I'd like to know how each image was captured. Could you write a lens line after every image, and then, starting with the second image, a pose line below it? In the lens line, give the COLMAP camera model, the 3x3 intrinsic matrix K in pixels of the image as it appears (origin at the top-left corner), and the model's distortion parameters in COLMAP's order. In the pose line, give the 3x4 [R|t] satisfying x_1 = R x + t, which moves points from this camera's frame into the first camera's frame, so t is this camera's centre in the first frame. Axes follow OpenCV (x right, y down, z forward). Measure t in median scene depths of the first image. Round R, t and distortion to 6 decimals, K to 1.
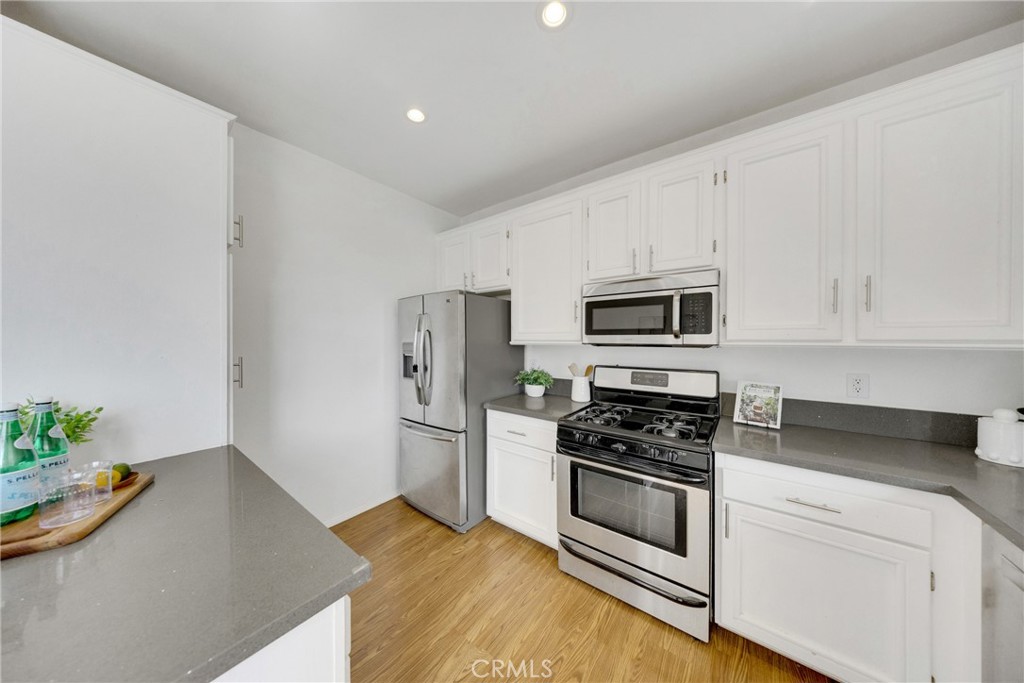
lens RADIAL K [[314.4, 0, 508.8], [0, 314.4, 330.7], [0, 0, 1]] dist [-0.030436, 0.001331]
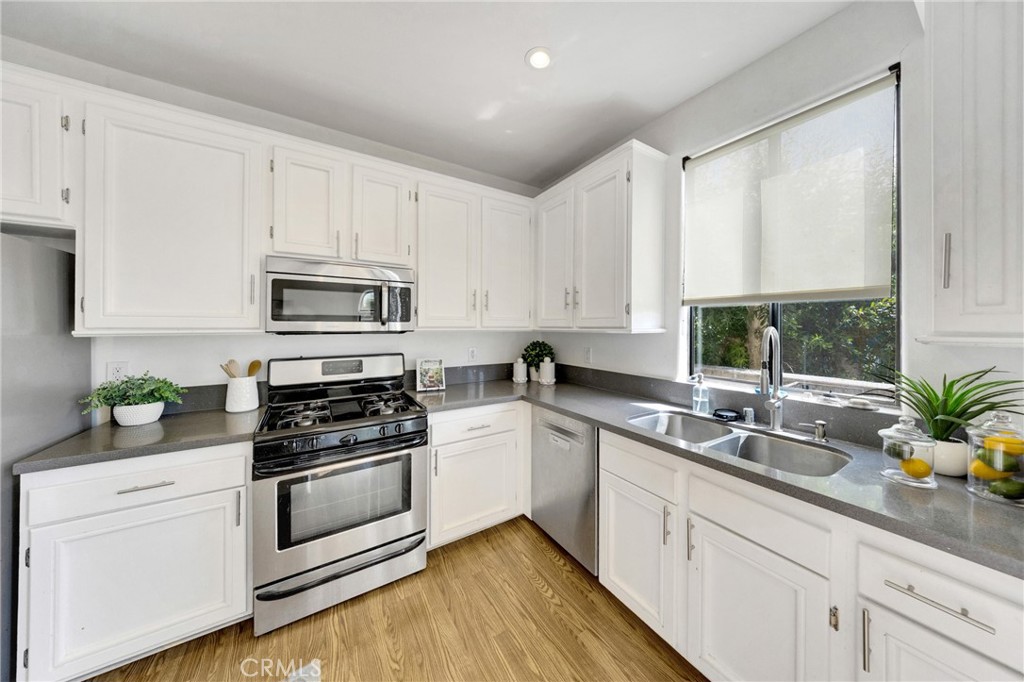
lens RADIAL K [[314.4, 0, 508.8], [0, 314.4, 330.2], [0, 0, 1]] dist [-0.030436, 0.001331]
pose [[0.289905, 0.001958, 0.957053, -0.356081], [-0.014638, 0.999890, 0.002389, 0.029935], [-0.956943, -0.014702, 0.289902, 0.234535]]
